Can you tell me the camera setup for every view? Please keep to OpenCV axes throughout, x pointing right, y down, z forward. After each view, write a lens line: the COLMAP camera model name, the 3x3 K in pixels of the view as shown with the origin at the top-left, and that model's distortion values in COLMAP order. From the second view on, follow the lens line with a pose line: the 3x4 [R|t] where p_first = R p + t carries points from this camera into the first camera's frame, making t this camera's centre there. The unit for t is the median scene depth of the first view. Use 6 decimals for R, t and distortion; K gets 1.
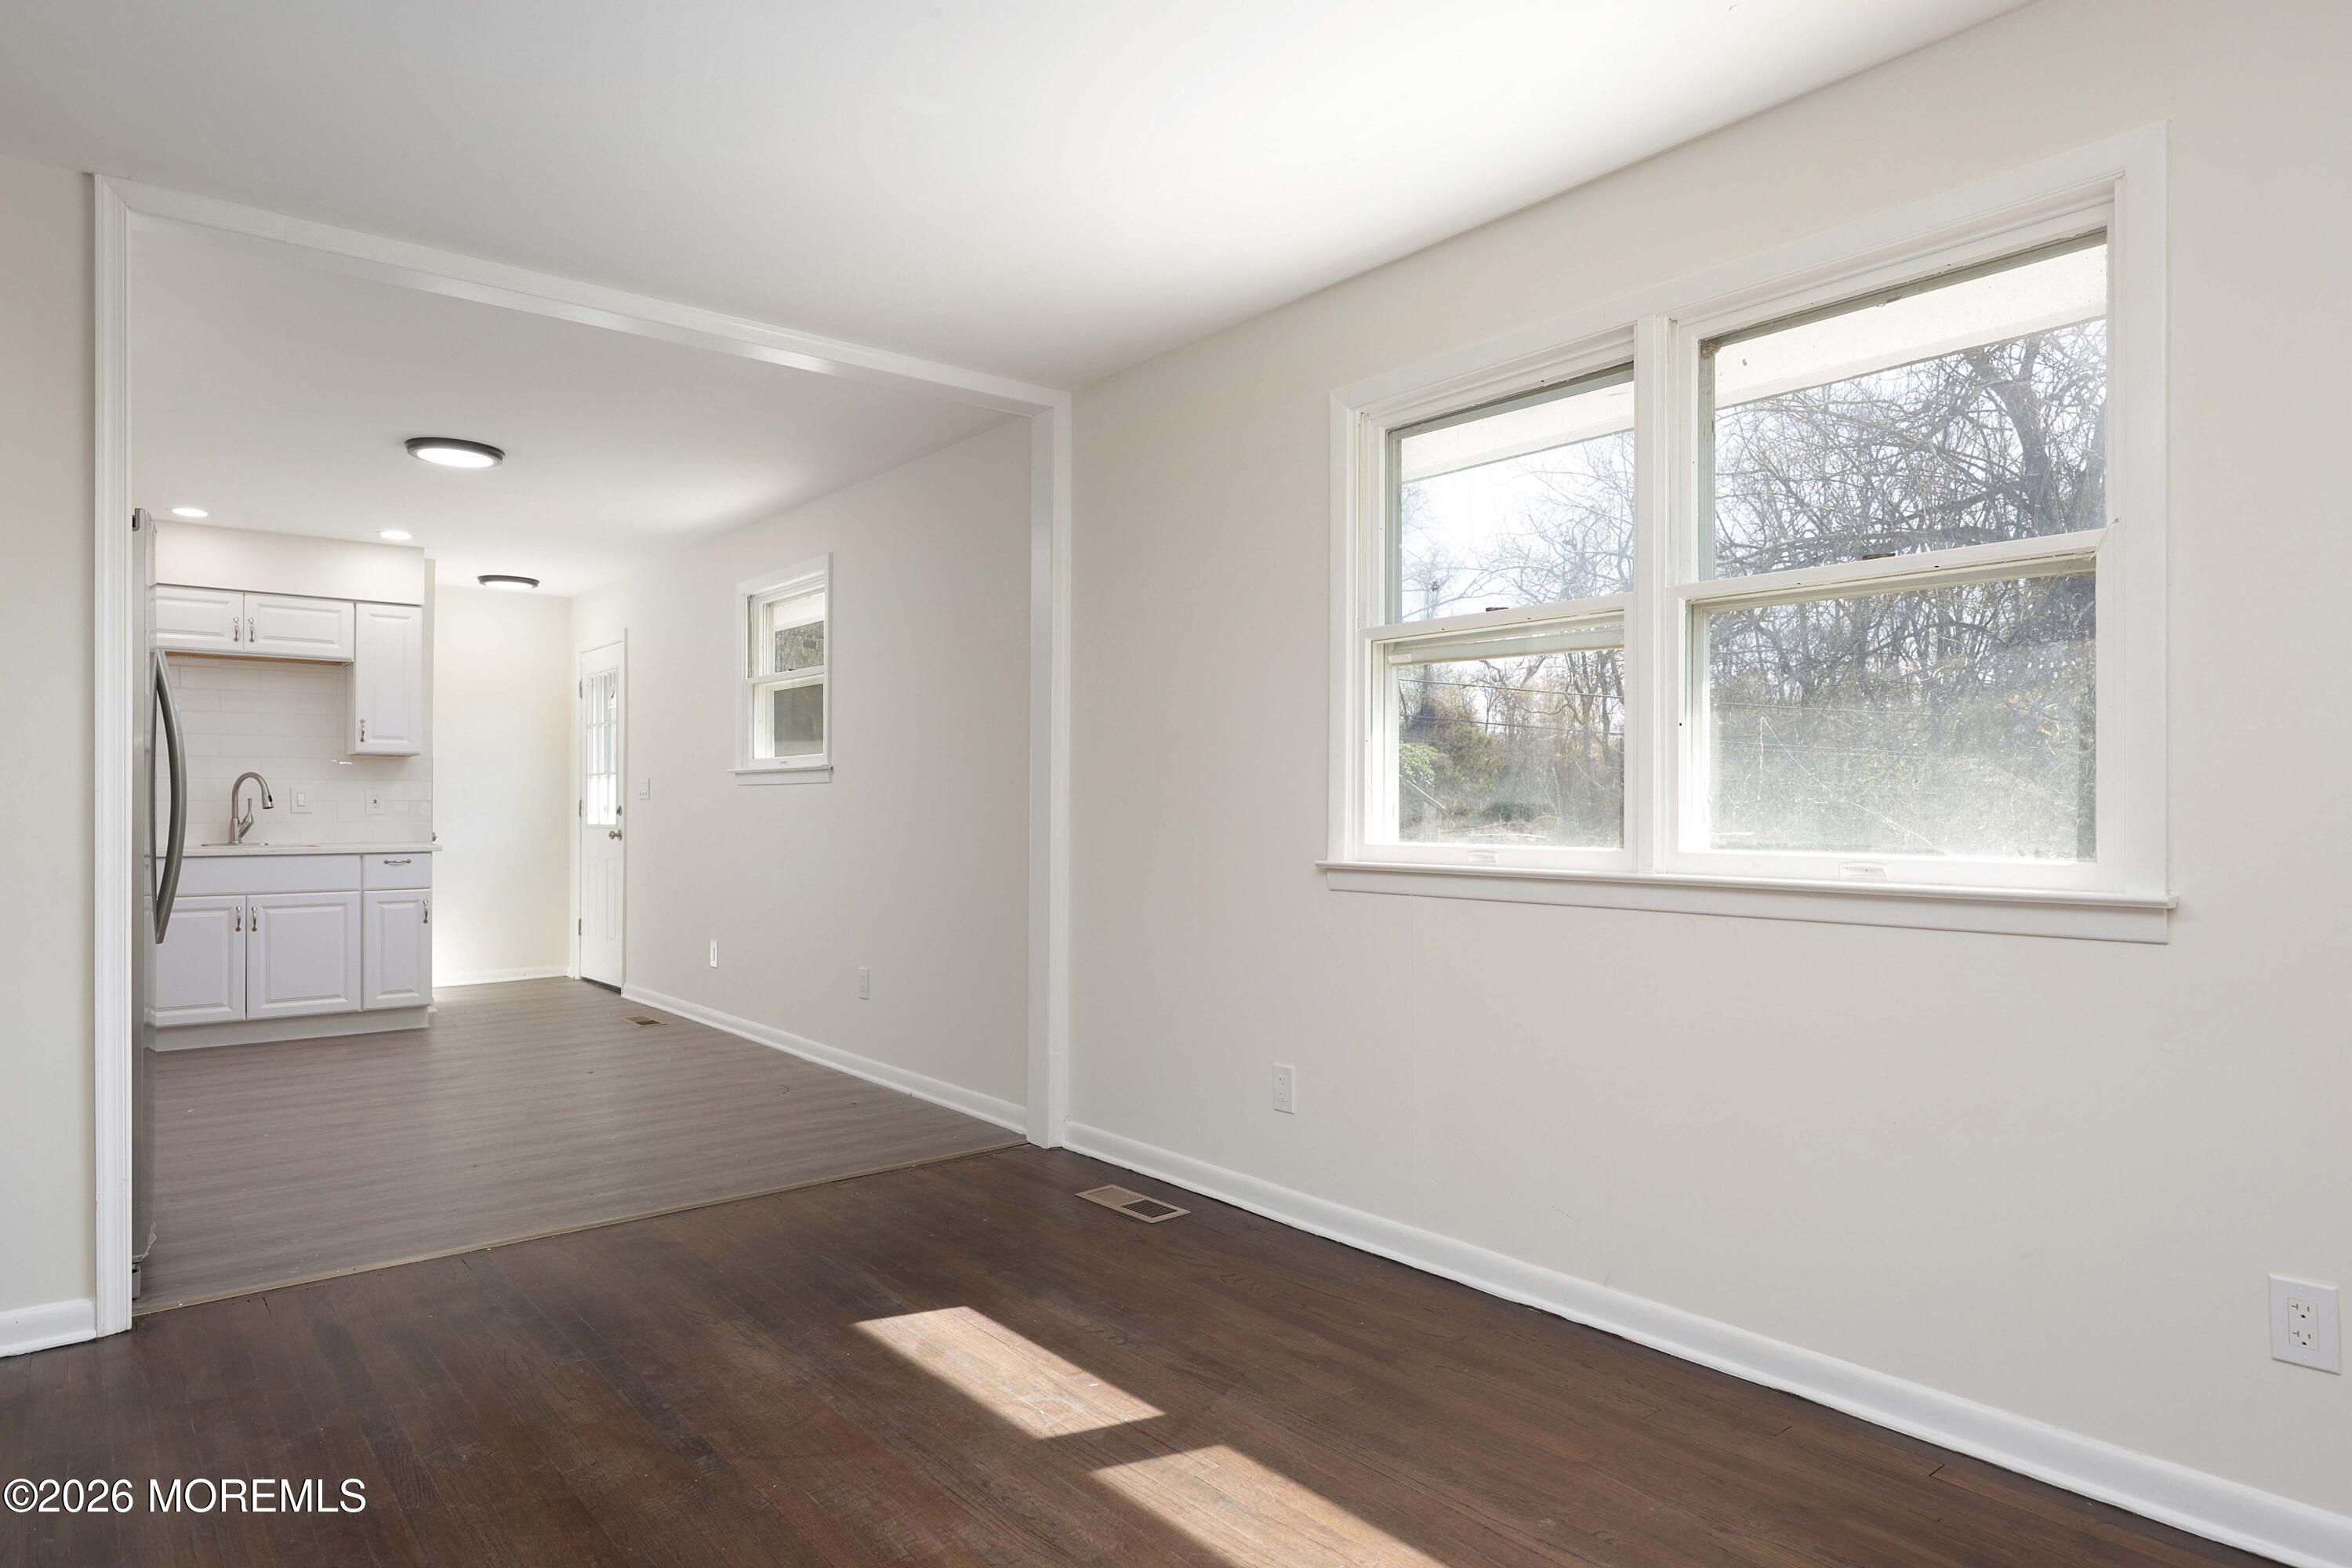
lens RADIAL K [[1366.8, 0, 1181.3], [0, 1366.8, 797.4], [0, 0, 1]] dist [0.000382, 0.000739]
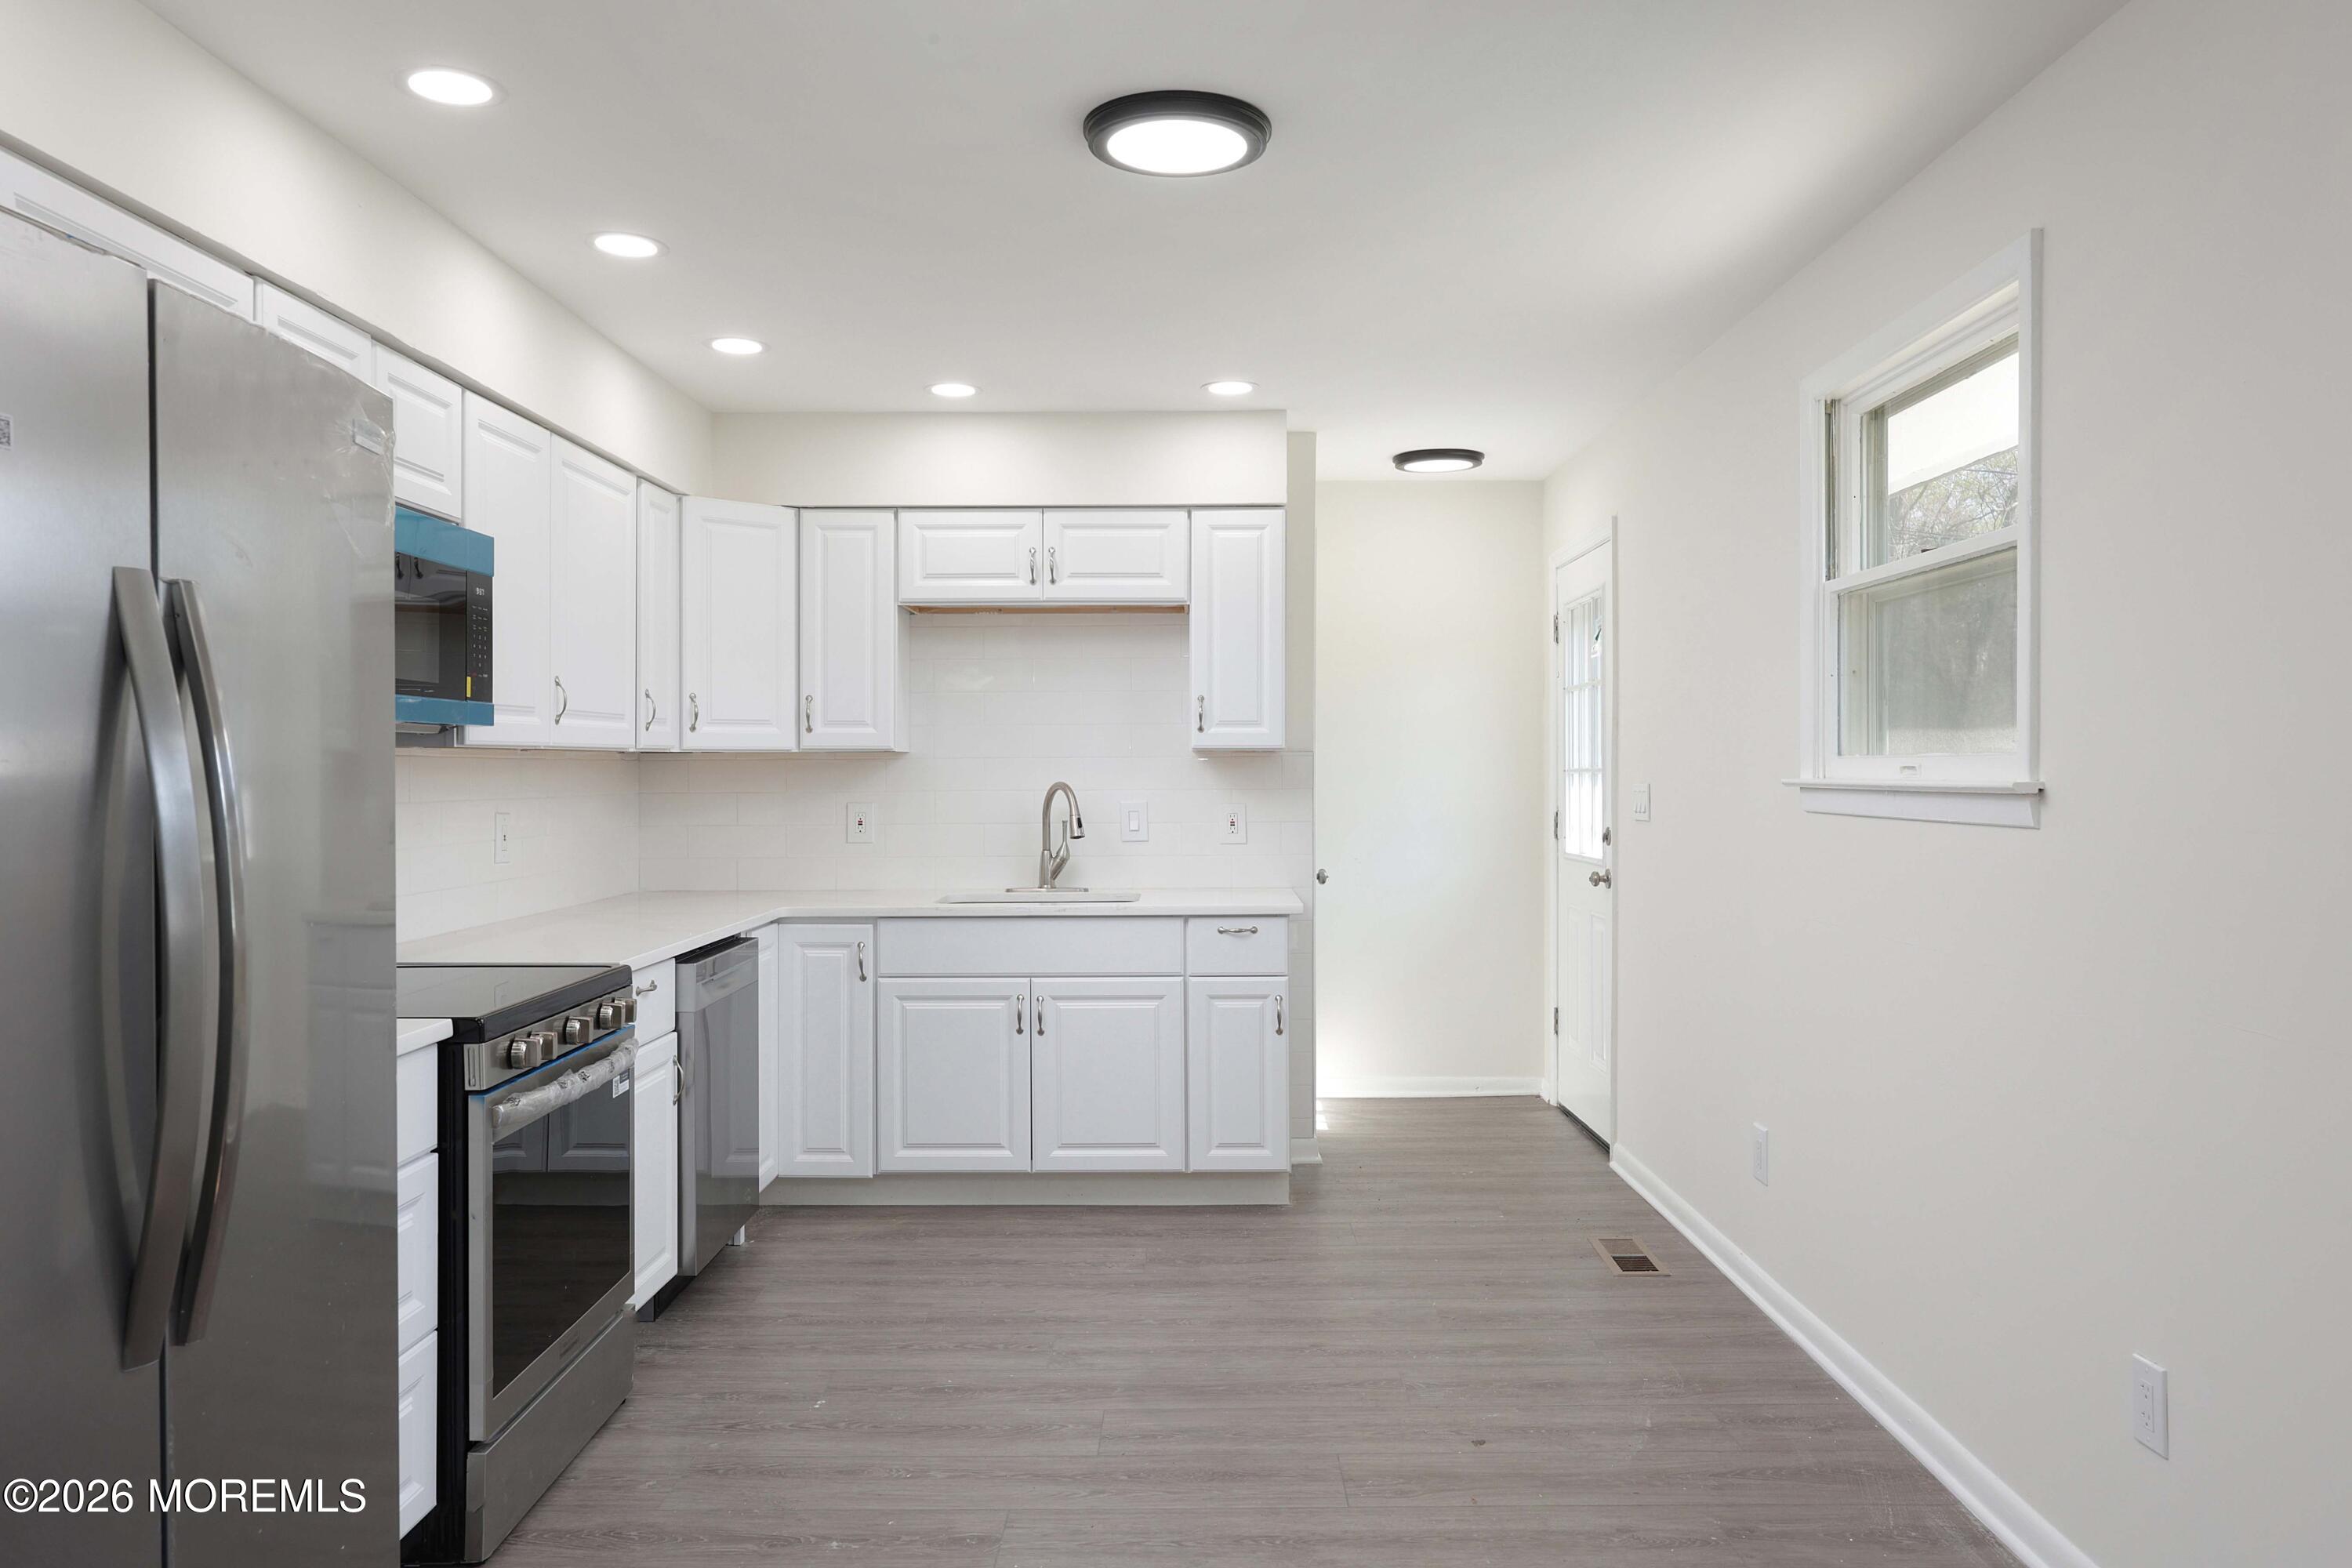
lens RADIAL K [[1654.1, 0, 1176.0], [0, 1654.1, 784.0], [0, 0, 1]] dist [0.004574, 0.002337]
pose [[0.766547, 0.003080, -0.642181, -0.132510], [0.007661, 0.999873, 0.013941, -0.029900], [0.642142, -0.015606, 0.766427, 0.449069]]
